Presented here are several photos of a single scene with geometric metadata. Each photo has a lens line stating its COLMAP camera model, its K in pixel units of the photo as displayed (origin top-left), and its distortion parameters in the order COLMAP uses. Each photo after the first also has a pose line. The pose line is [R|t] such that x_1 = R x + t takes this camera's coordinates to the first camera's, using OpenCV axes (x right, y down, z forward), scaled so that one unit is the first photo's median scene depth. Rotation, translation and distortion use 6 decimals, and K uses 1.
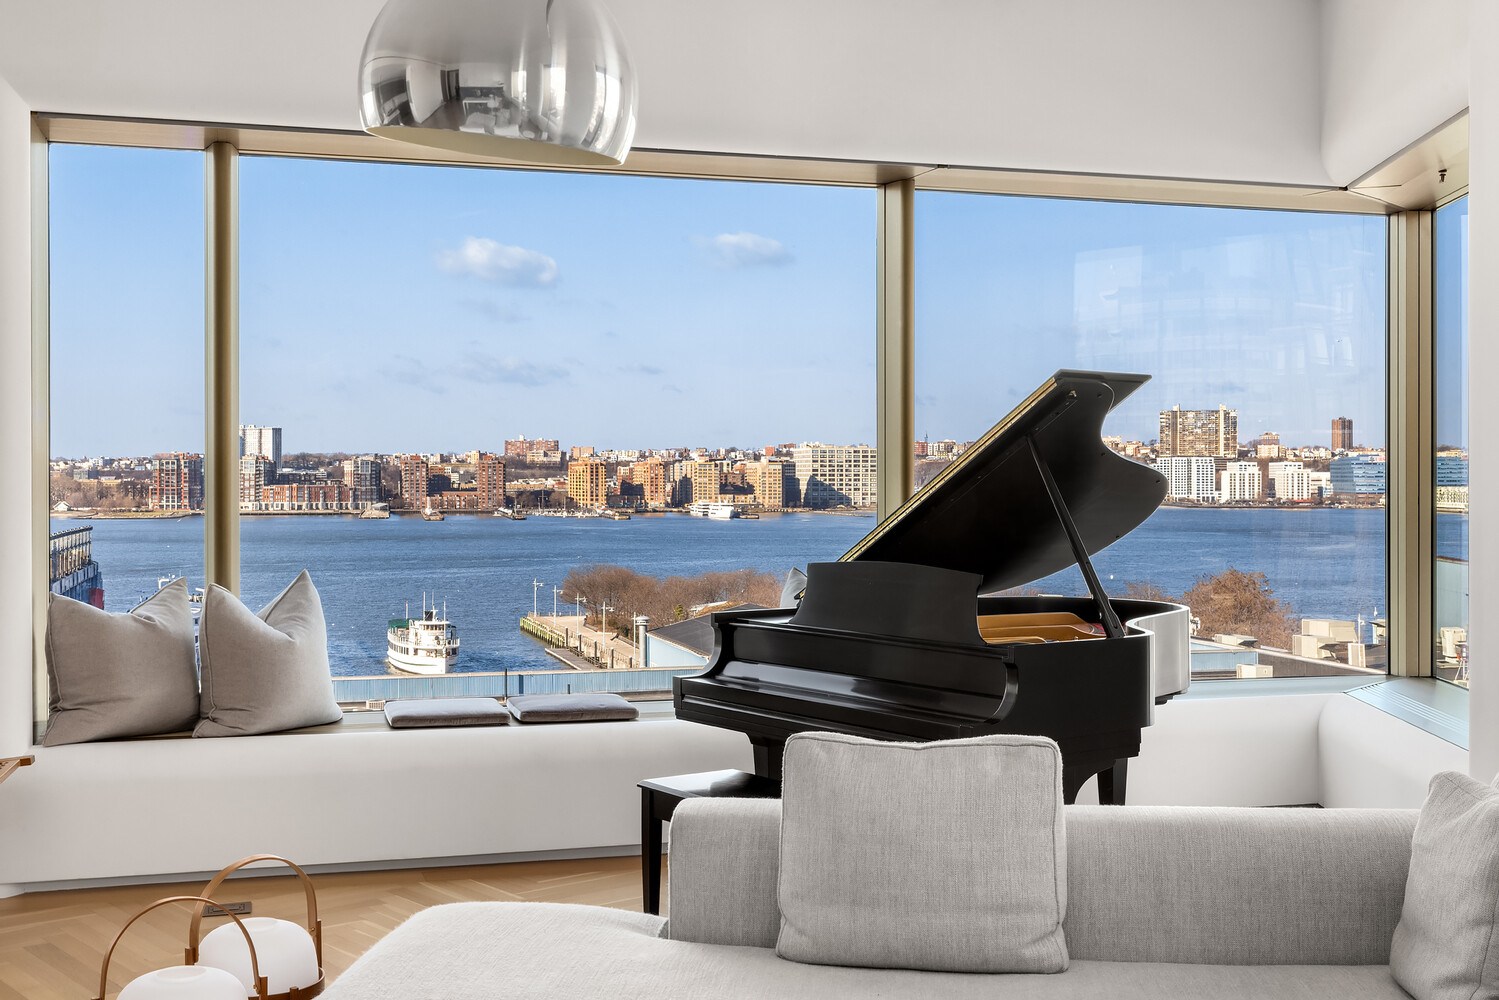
lens RADIAL K [[1781.3, 0, 711.7], [0, 1781.3, 494.0], [0, 0, 1]] dist [-0.003033, 0.000000]
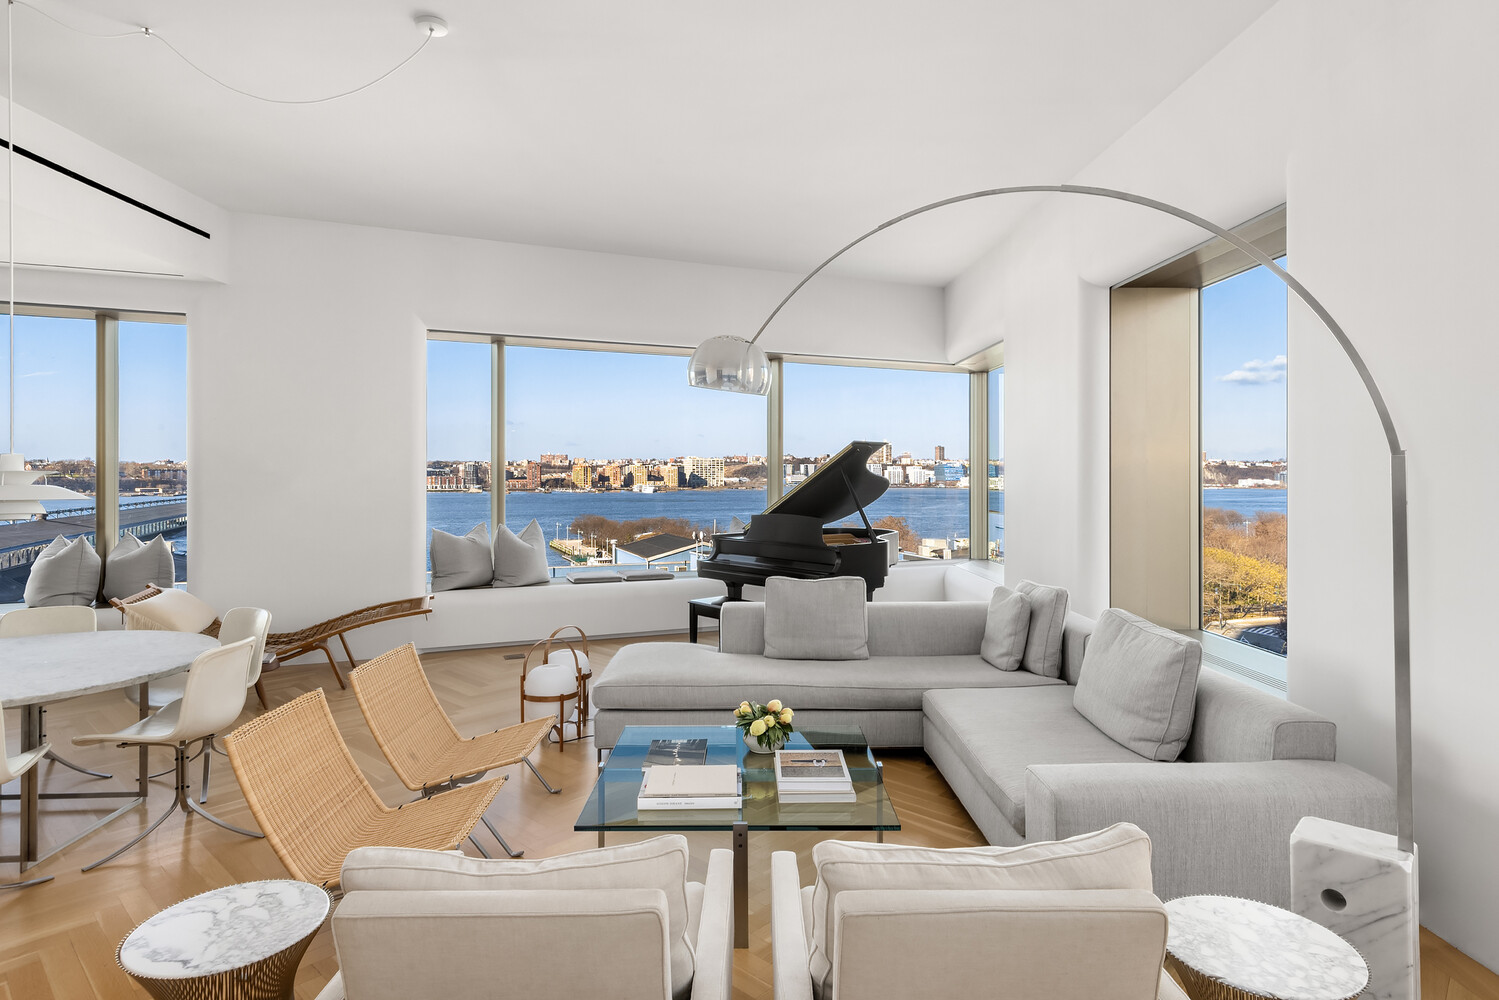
lens RADIAL K [[860.7, 0, 727.1], [0, 860.7, 475.3], [0, 0, 1]] dist [0.016768, 0.001002]
pose [[0.995007, 0.000039, 0.099804, -0.079873], [0.000579, 0.999981, -0.006161, -0.007431], [-0.099803, 0.006188, 0.994988, -0.167753]]
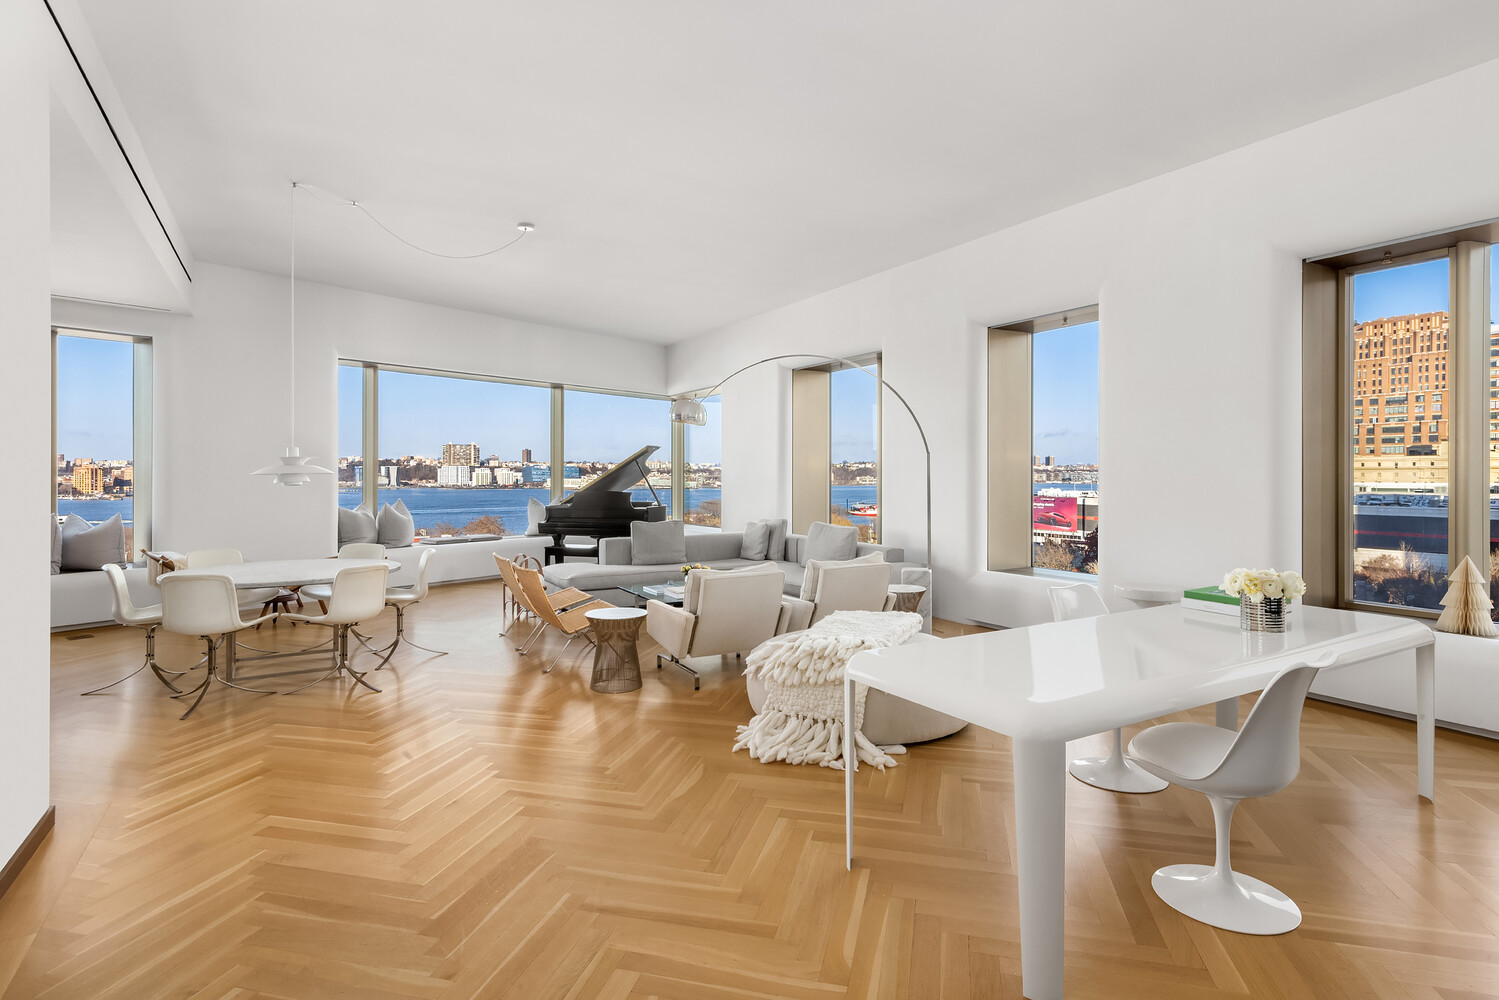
lens RADIAL K [[837.1, 0, 738.6], [0, 837.1, 505.6], [0, 0, 1]] dist [-0.005945, -0.000300]
pose [[0.819961, -0.022728, 0.571968, -0.546288], [0.007443, 0.999550, 0.029049, 0.013500], [-0.572371, -0.019562, 0.819761, -0.557307]]
